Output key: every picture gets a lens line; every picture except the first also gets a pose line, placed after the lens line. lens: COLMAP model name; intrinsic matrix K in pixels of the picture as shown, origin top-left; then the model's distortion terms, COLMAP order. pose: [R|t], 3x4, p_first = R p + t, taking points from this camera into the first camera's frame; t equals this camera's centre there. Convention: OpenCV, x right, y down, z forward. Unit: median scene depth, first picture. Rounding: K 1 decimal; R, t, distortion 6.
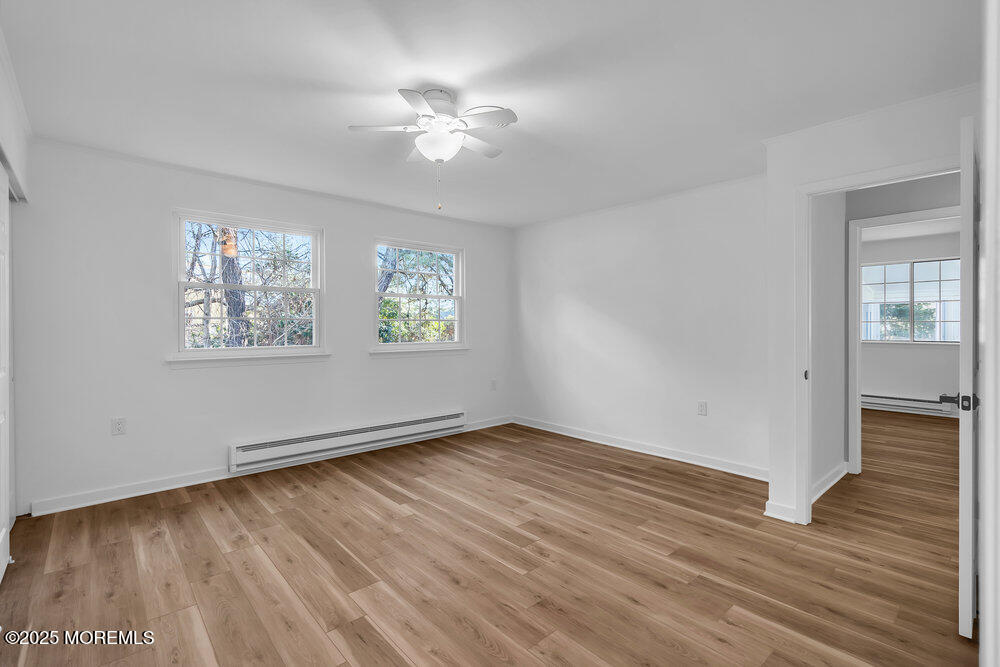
lens RADIAL K [[459.0, 0, 499.0], [0, 459.0, 329.1], [0, 0, 1]] dist [-0.000067, 0.000023]
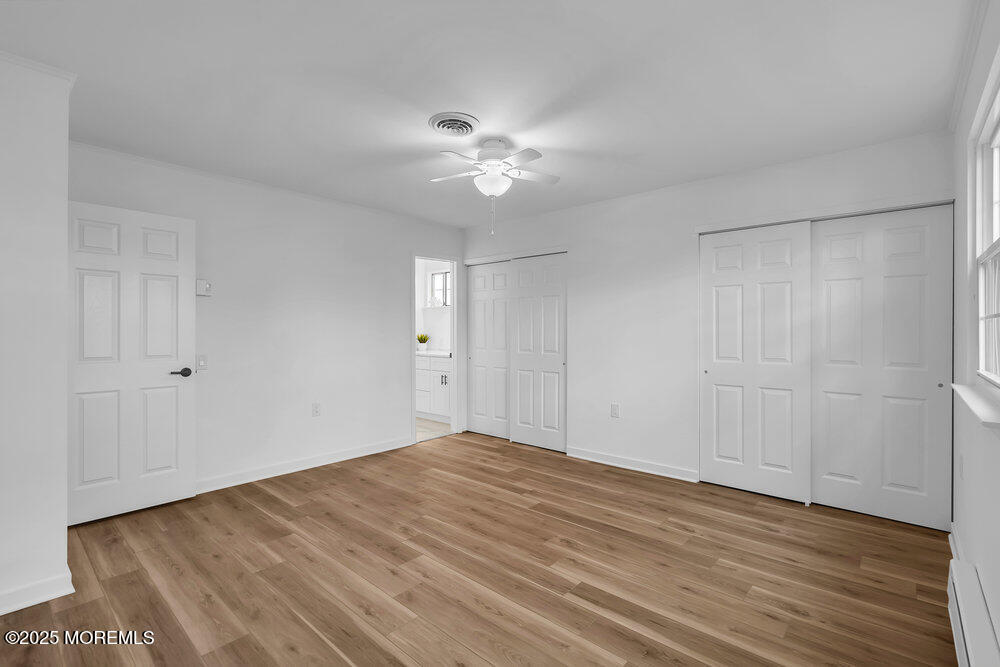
lens RADIAL K [[459.0, 0, 500.8], [0, 459.0, 330.6], [0, 0, 1]] dist [-0.000067, 0.000023]
pose [[-0.993361, 0.000368, -0.115036, -0.009483], [-0.000549, 0.999968, 0.007941, -0.014860], [0.115035, 0.007952, -0.993330, 1.883350]]
